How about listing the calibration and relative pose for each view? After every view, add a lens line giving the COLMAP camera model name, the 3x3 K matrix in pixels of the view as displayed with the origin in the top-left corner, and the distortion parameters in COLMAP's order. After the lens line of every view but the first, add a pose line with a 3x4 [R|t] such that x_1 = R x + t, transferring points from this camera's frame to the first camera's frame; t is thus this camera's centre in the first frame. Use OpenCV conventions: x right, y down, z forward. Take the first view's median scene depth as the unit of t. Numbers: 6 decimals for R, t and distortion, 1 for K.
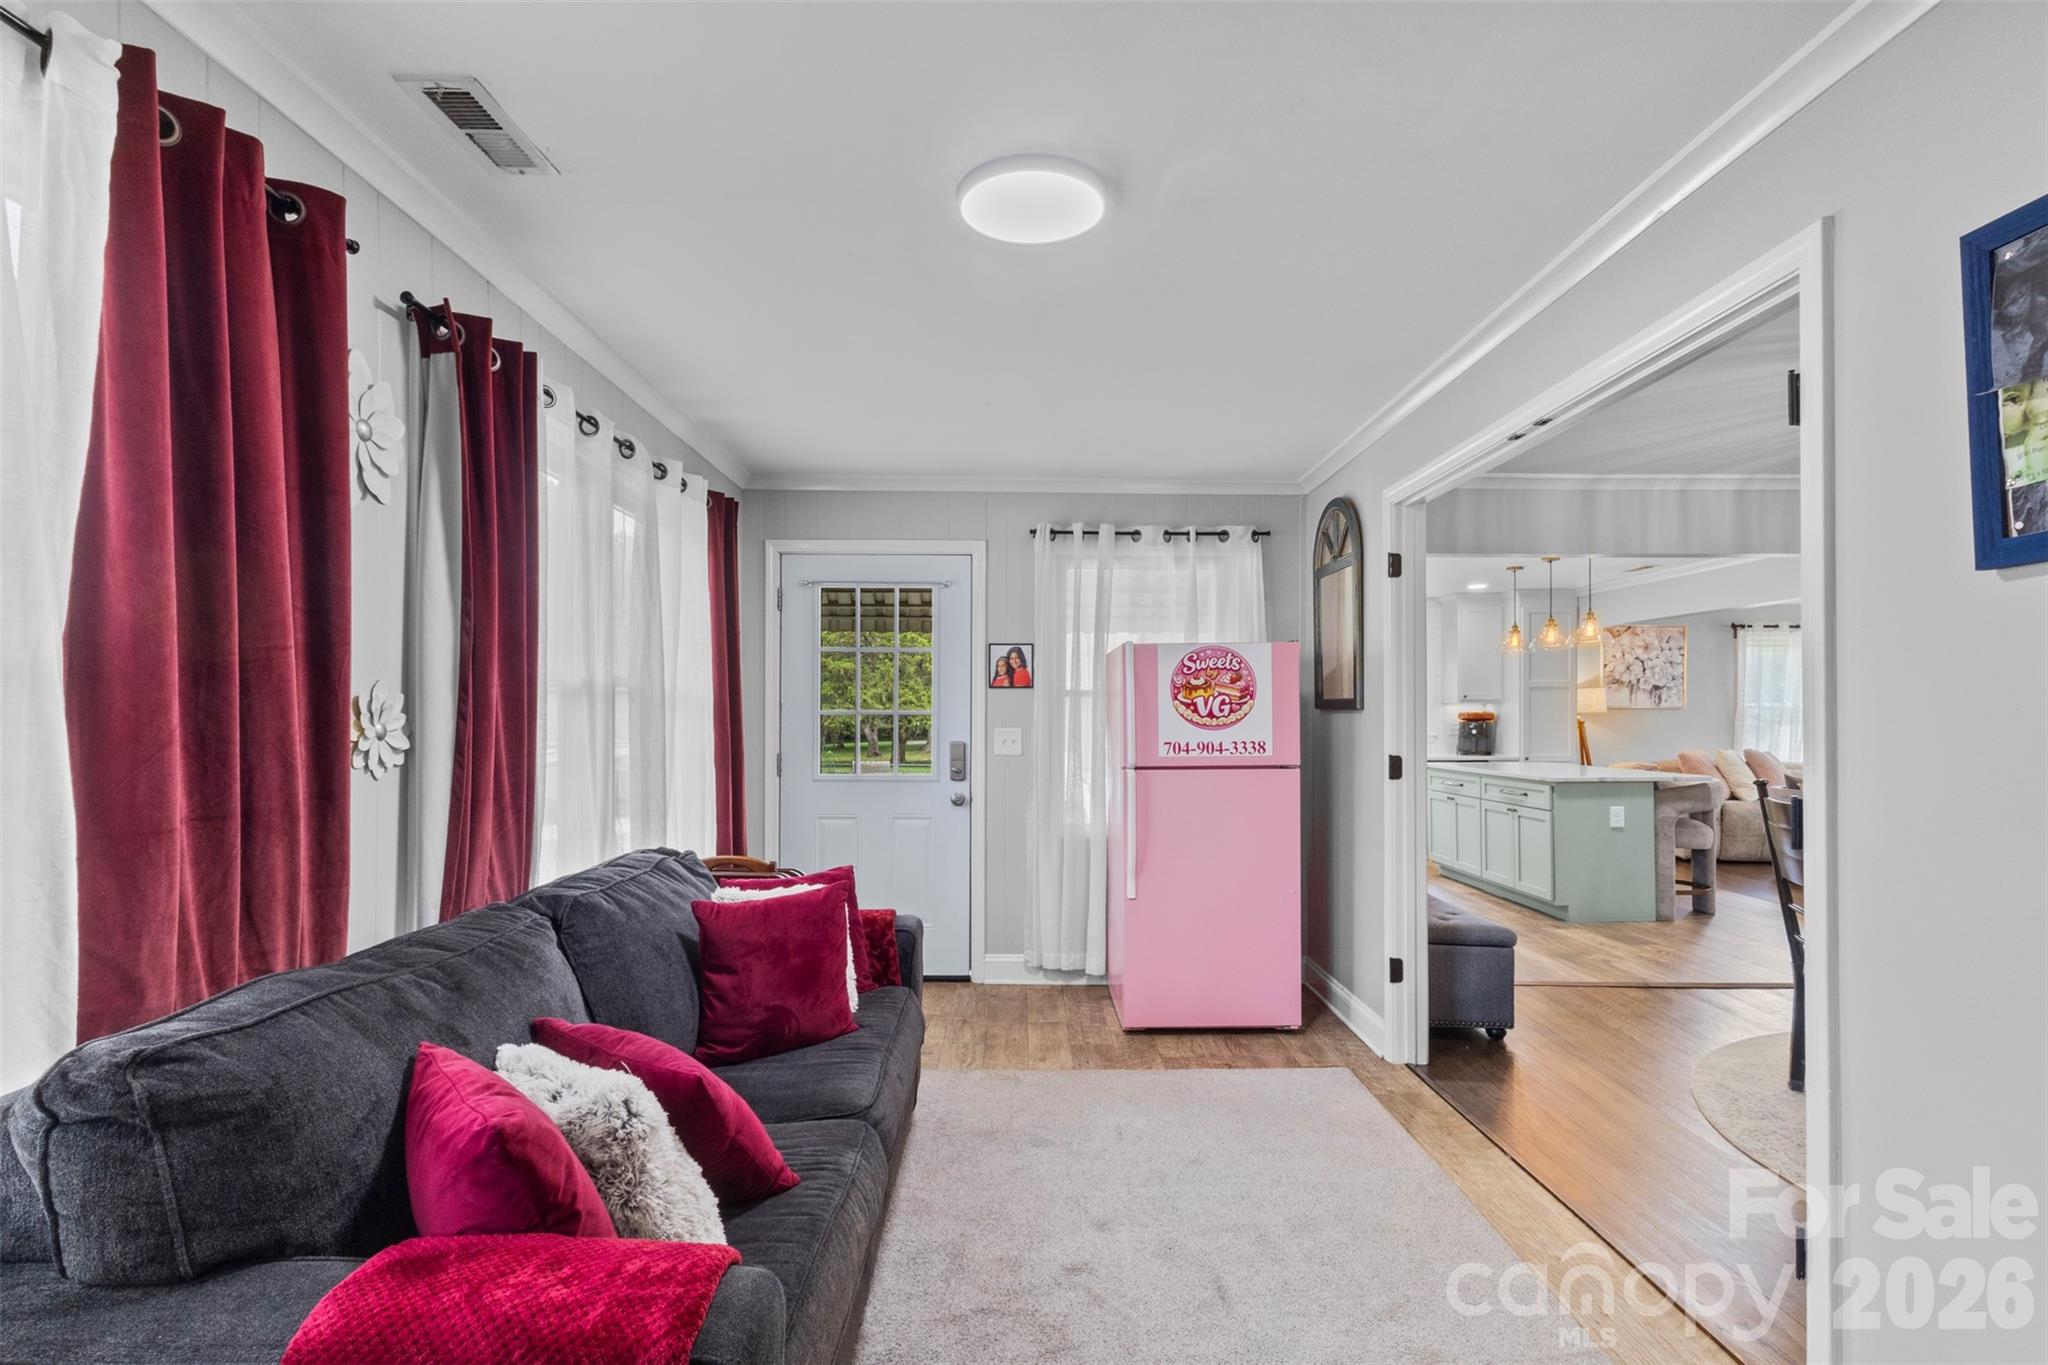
lens RADIAL K [[952.1, 0, 1021.8], [0, 952.1, 702.5], [0, 0, 1]] dist [-0.002440, 0.004697]
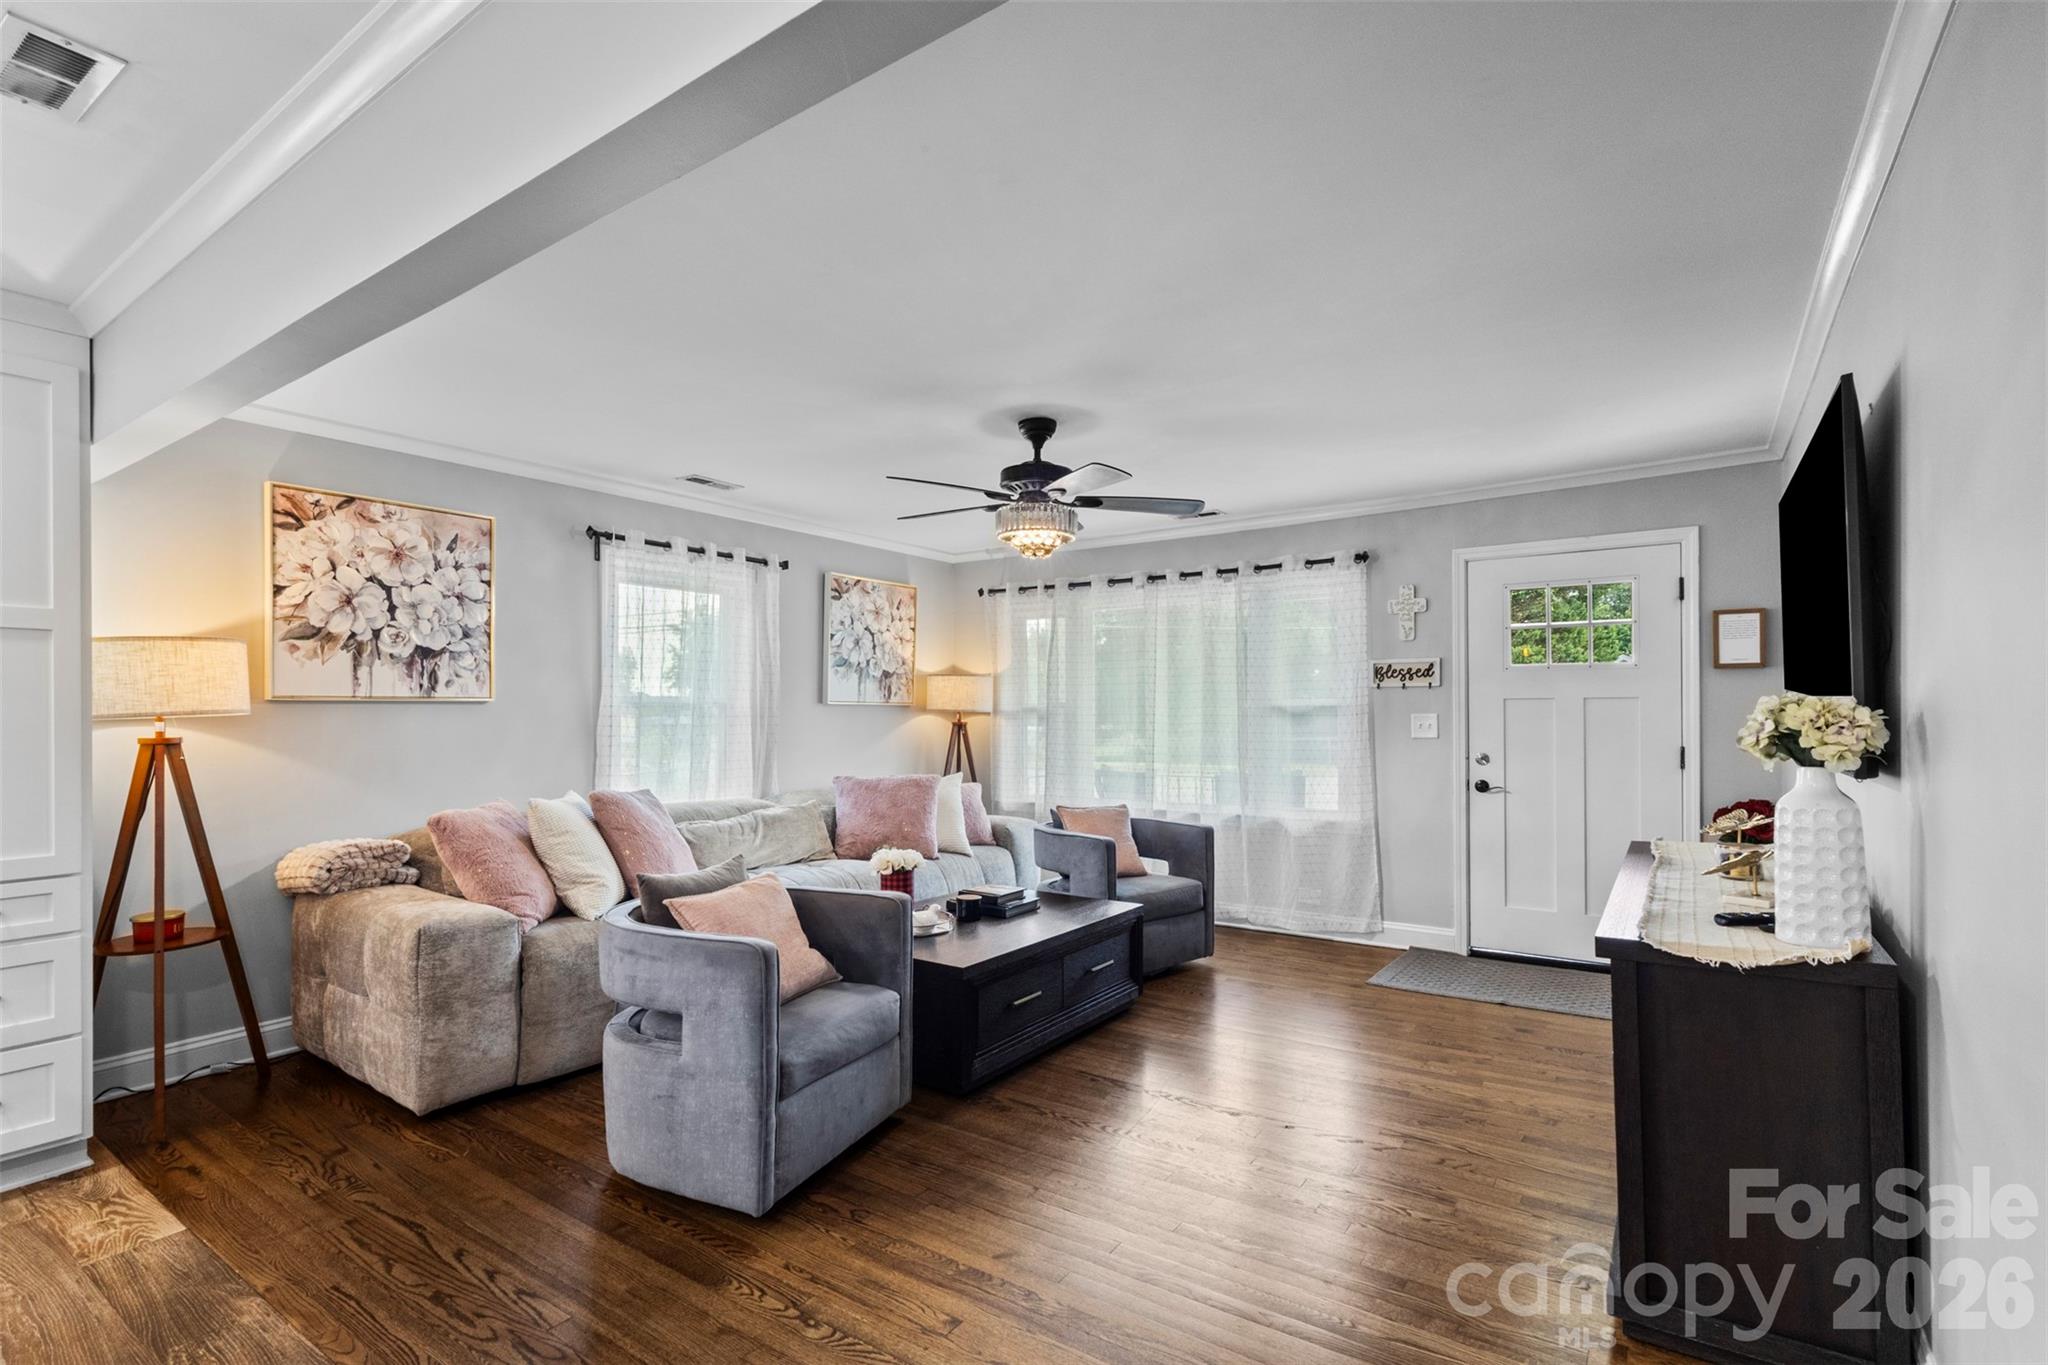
lens RADIAL K [[952.1, 0, 1017.0], [0, 952.1, 706.0], [0, 0, 1]] dist [-0.002440, 0.004697]
pose [[0.575333, -0.004379, 0.817907, 0.483524], [0.002415, 0.999990, 0.003655, 0.007423], [-0.817916, -0.000128, 0.575338, 0.552539]]
